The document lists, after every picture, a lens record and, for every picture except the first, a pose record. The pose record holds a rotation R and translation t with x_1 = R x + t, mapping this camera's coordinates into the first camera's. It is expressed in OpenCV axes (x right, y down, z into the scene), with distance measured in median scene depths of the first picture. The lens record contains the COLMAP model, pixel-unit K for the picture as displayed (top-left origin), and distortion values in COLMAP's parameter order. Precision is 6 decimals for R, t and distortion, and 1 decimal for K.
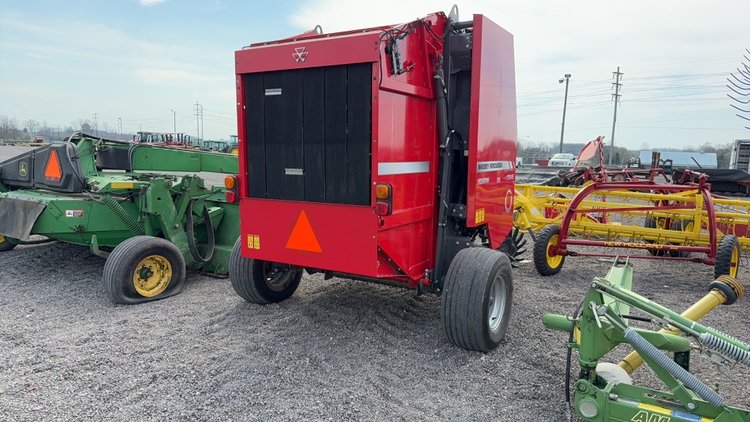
lens RADIAL K [[522.3, 0, 375.0], [0, 522.3, 211.0], [0, 0, 1]] dist [0.008247, 0.002173]
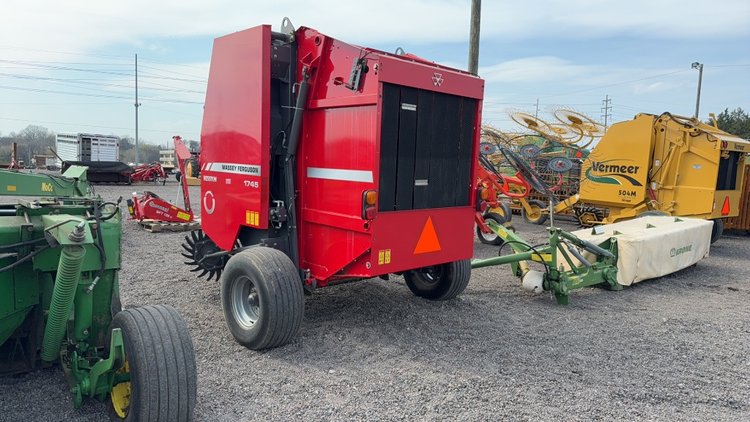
lens RADIAL K [[522.3, 0, 375.0], [0, 522.3, 211.0], [0, 0, 1]] dist [0.008247, 0.002173]
pose [[0.248241, -0.099735, 0.963550, -1.232713], [0.076317, 0.993608, 0.083184, -0.114106], [-0.965687, 0.052885, 0.254266, 0.813501]]
